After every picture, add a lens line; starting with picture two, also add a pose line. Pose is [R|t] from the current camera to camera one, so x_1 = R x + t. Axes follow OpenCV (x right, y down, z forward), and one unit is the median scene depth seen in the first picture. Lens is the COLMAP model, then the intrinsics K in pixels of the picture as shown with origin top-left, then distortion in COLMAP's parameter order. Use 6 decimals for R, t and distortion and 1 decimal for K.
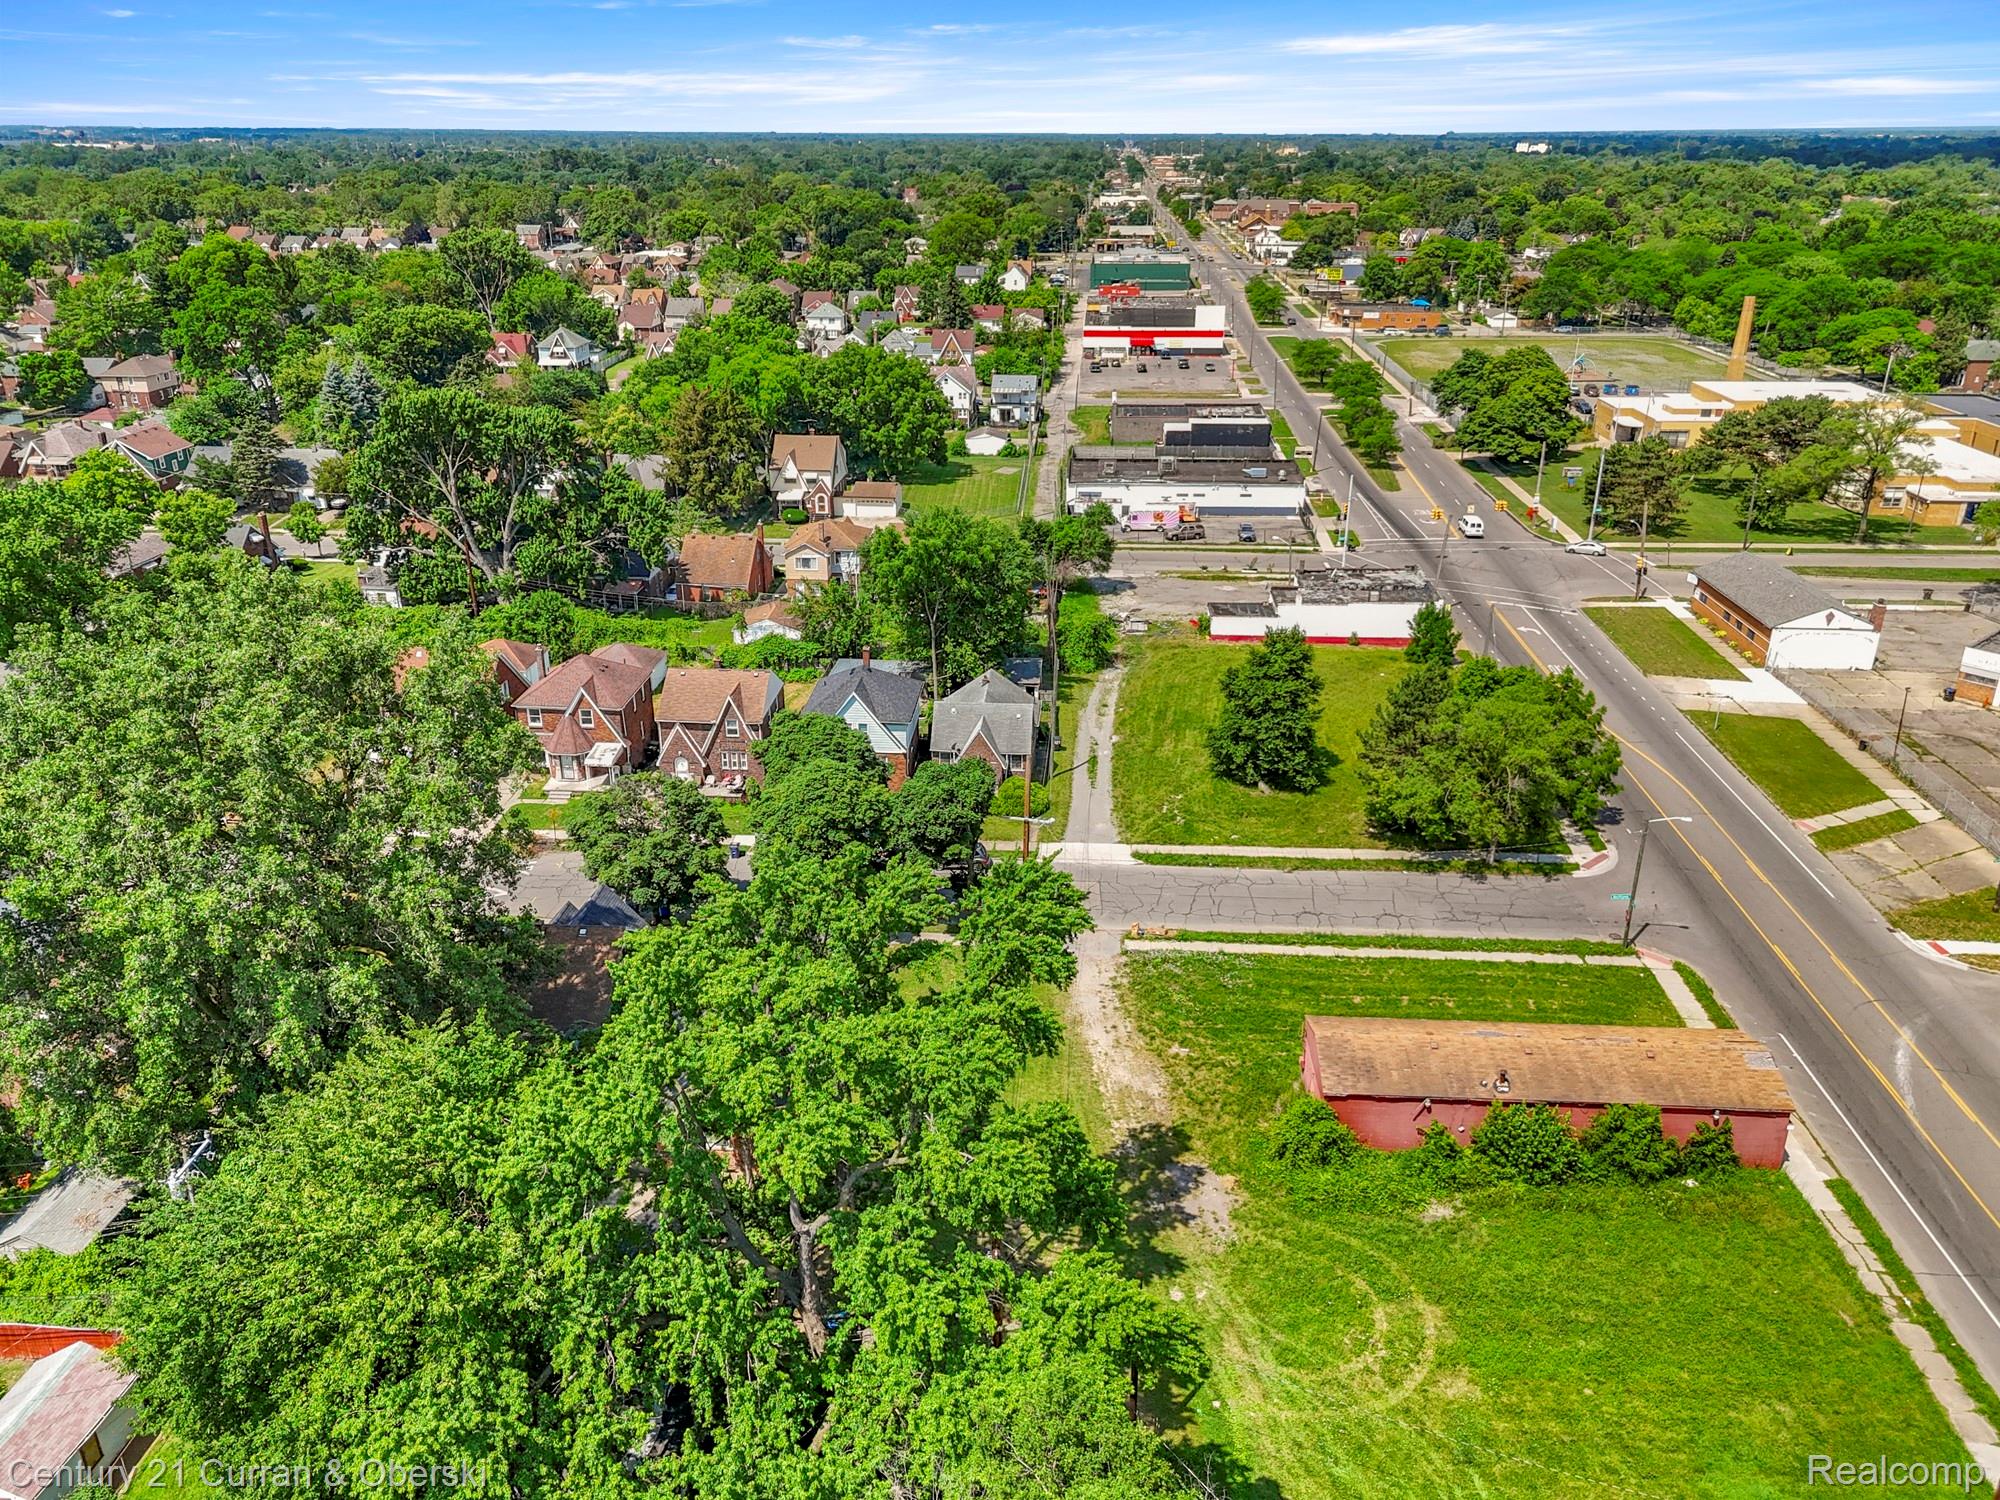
lens RADIAL K [[1484.2, 0, 1003.3], [0, 1484.2, 749.8], [0, 0, 1]] dist [0.035028, -0.022407]
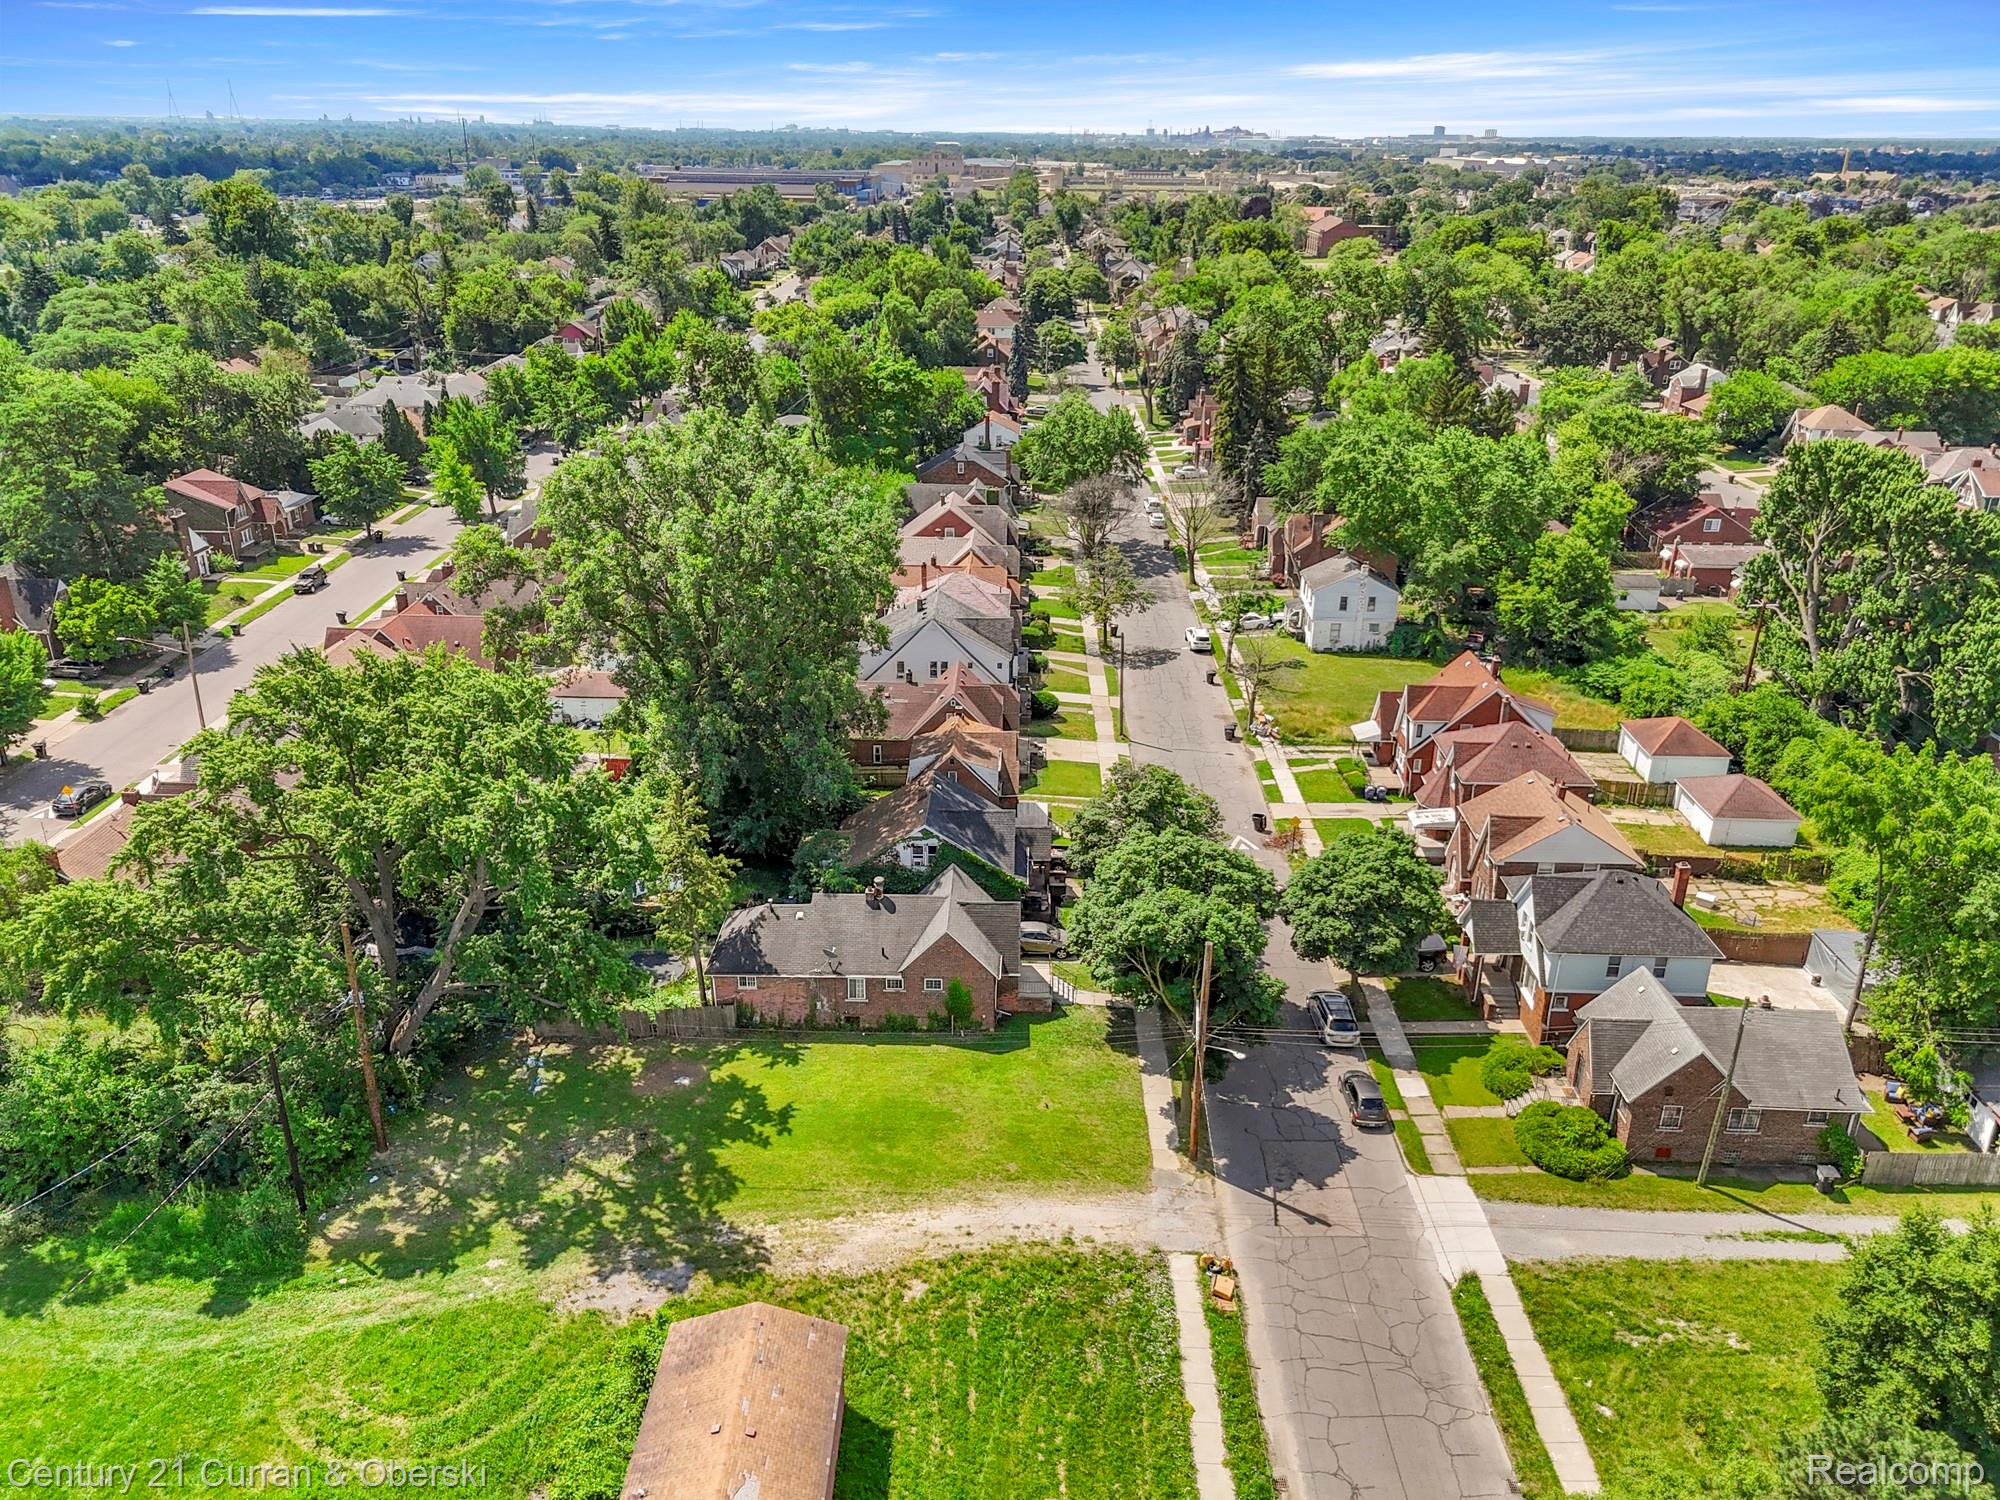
lens RADIAL K [[1479.1, 0, 991.4], [0, 1479.1, 789.8], [0, 0, 1]] dist [0.088831, -0.074841]
pose [[0.032095, 0.410759, -0.911179, 0.796716], [-0.389692, 0.844644, 0.367038, -0.354292], [0.920386, 0.343299, 0.187178, 0.872623]]
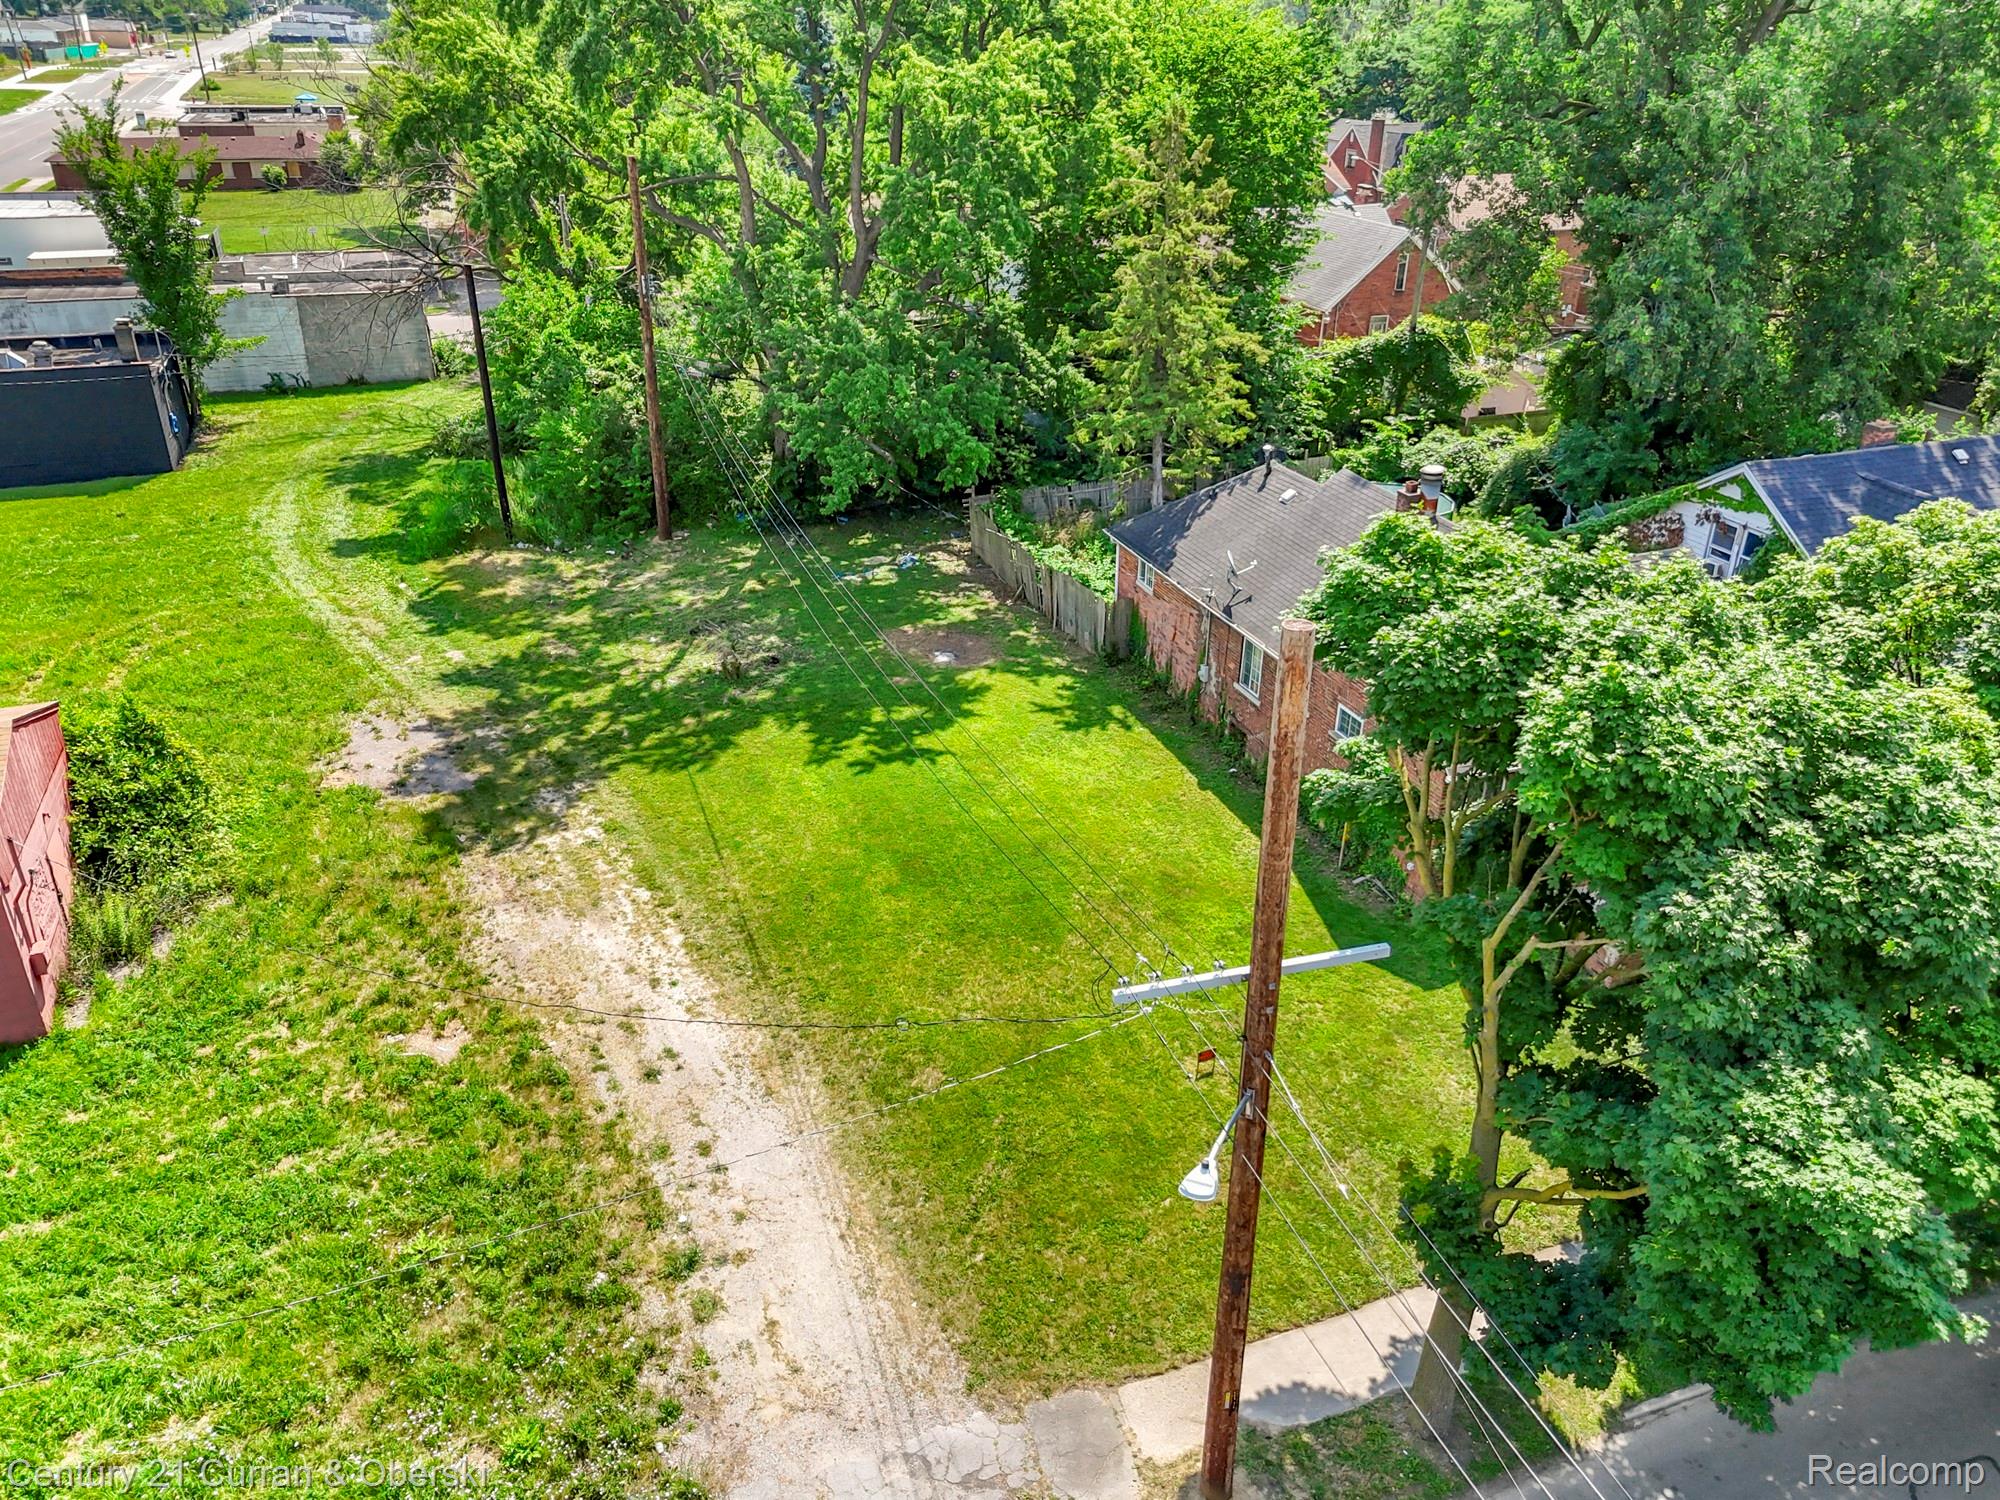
lens RADIAL K [[1470.8, 0, 1002.6], [0, 1470.8, 749.2], [0, 0, 1]] dist [0.064644, -0.062924]
pose [[-0.913661, 0.166496, -0.370814, 0.125183], [-0.174849, 0.662567, 0.728308, -0.113546], [0.366949, 0.730263, -0.576250, 1.299231]]
